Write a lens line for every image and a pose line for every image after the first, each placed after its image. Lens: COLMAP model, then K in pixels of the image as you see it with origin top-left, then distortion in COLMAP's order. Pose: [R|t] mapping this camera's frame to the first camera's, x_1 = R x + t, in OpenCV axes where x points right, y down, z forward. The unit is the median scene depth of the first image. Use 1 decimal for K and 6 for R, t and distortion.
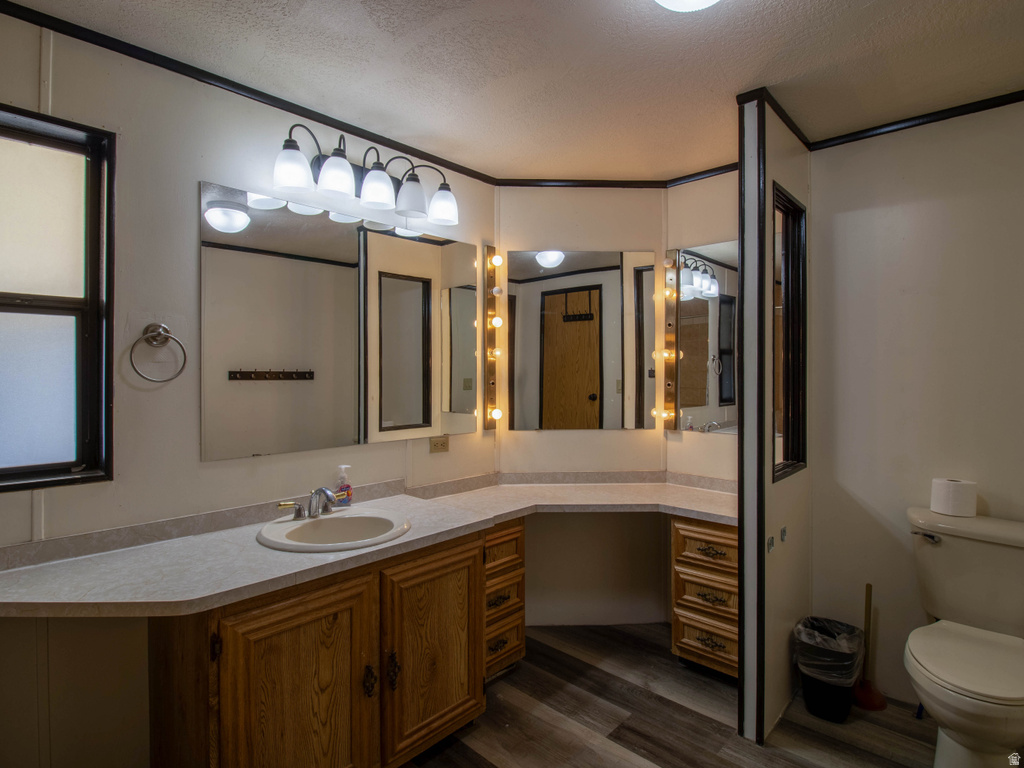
lens RADIAL K [[536.0, 0, 510.6], [0, 536.0, 372.9], [0, 0, 1]] dist [-0.002465, -0.001231]
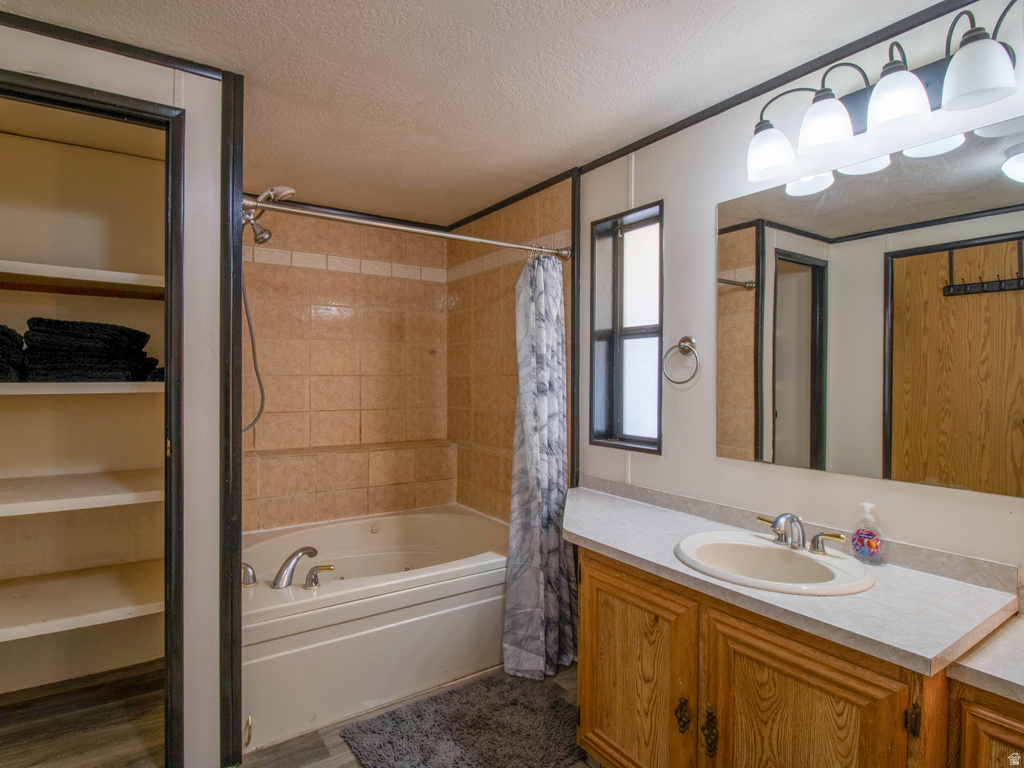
lens RADIAL K [[565.8, 0, 512.0], [0, 565.8, 384.0], [0, 0, 1]] dist [0.023724, -0.000437]
pose [[-0.209378, 0.011400, -0.977768, 0.667572], [-0.002938, 0.999920, 0.012288, 0.000788], [0.977830, 0.005446, -0.209327, 0.825532]]
